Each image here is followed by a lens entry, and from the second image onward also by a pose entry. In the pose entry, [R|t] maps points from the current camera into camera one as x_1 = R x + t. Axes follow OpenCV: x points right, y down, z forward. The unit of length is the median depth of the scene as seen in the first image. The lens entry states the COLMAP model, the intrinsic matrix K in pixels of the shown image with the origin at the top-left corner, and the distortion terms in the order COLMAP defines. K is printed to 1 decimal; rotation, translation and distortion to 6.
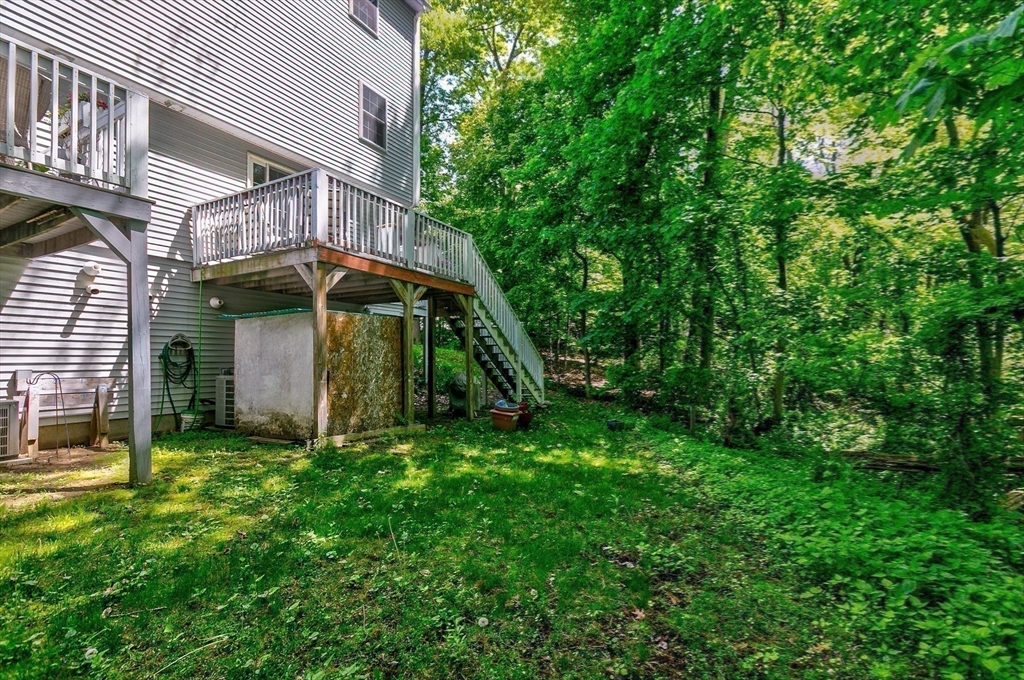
lens RADIAL K [[462.5, 0, 511.4], [0, 462.5, 348.9], [0, 0, 1]] dist [0.001489, -0.000288]
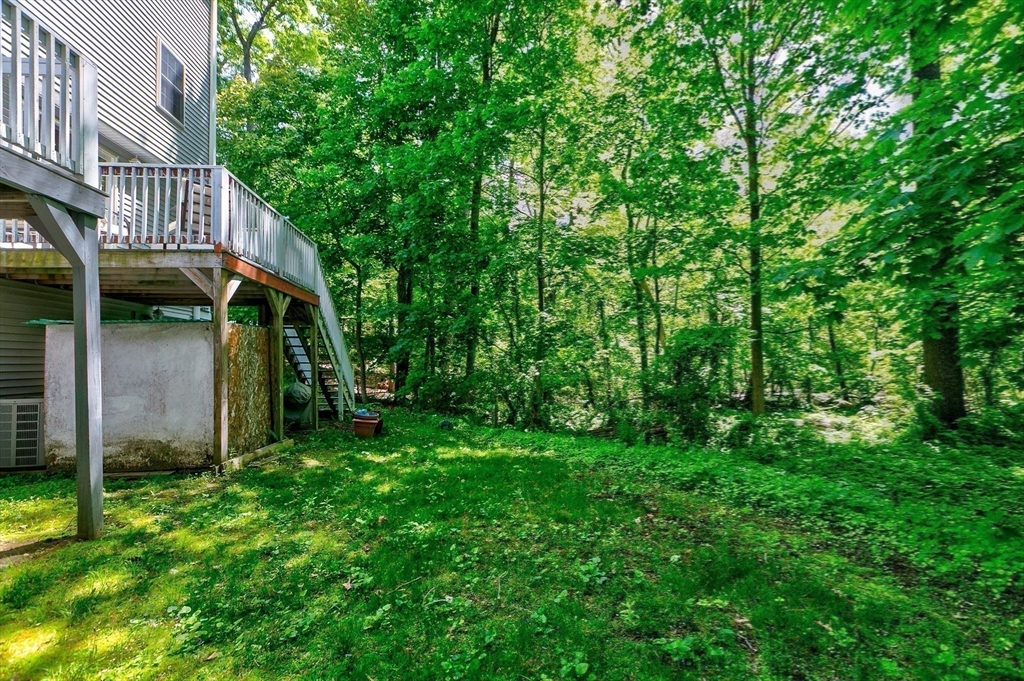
lens RADIAL K [[462.5, 0, 511.4], [0, 462.5, 345.7], [0, 0, 1]] dist [0.001489, -0.000288]
pose [[0.825263, 0.012415, 0.564612, -0.364871], [-0.003992, 0.999862, -0.016151, -0.018587], [-0.564734, 0.011075, 0.825198, -0.059506]]
